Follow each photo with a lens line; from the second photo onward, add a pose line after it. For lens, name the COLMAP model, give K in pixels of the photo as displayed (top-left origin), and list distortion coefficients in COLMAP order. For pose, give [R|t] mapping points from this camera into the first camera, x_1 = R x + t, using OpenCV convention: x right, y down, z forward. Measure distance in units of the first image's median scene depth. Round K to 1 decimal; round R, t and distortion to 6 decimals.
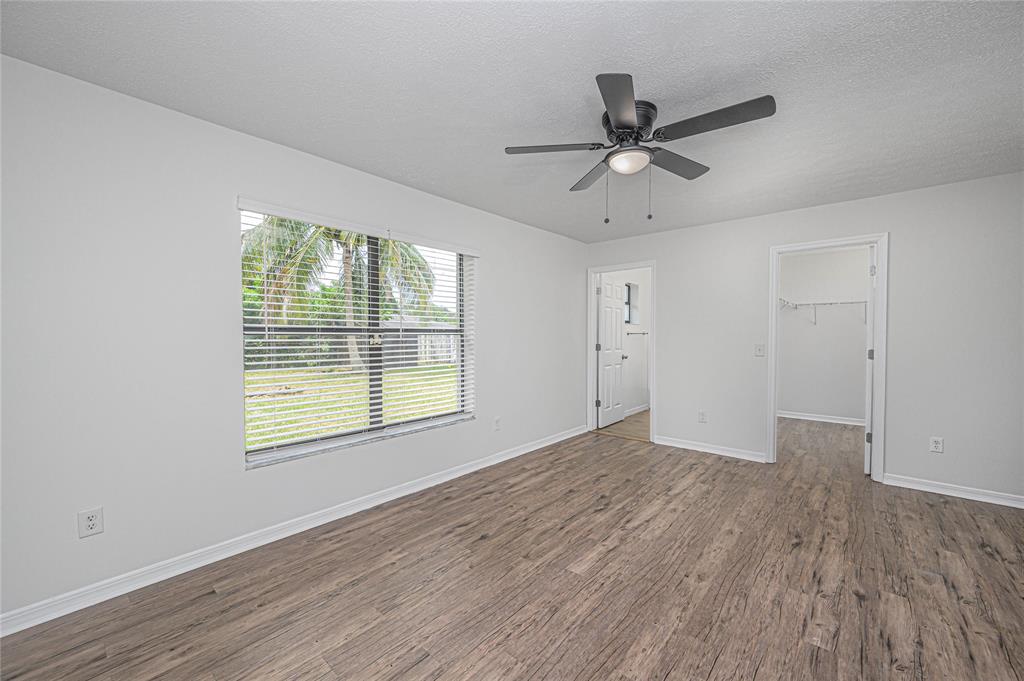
lens RADIAL K [[410.7, 0, 506.5], [0, 410.7, 337.9], [0, 0, 1]] dist [0.005653, -0.000352]
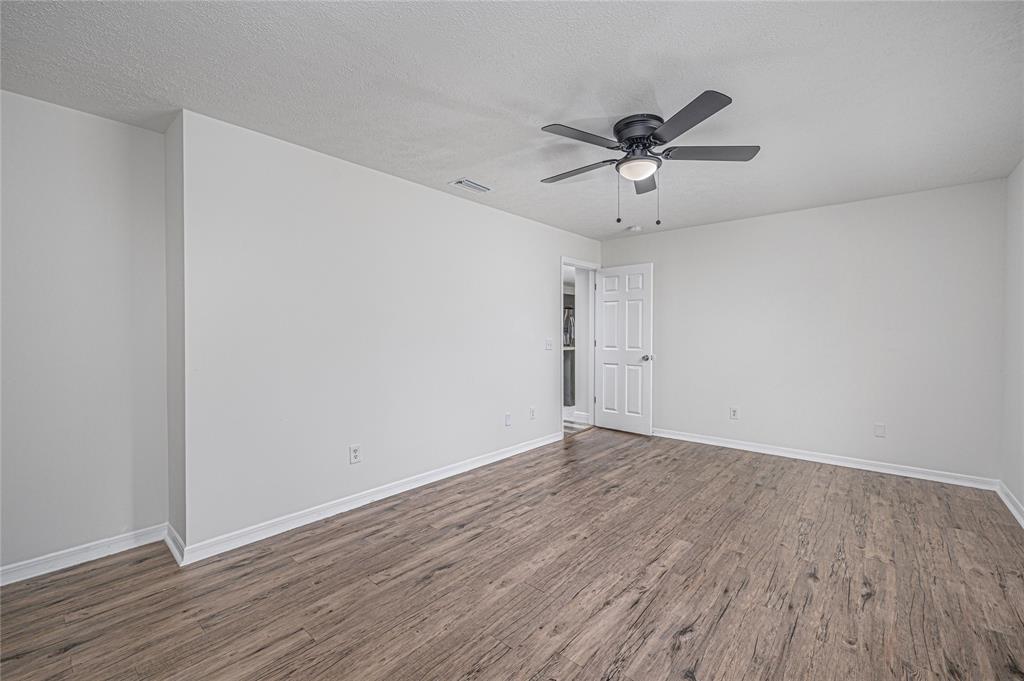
lens RADIAL K [[410.7, 0, 511.7], [0, 410.7, 340.8], [0, 0, 1]] dist [0.005653, -0.000352]
pose [[-0.999979, -0.000319, 0.006540, 0.553633], [-0.000130, 0.999585, 0.028822, -0.008192], [-0.006546, 0.028821, -0.999563, 1.861087]]
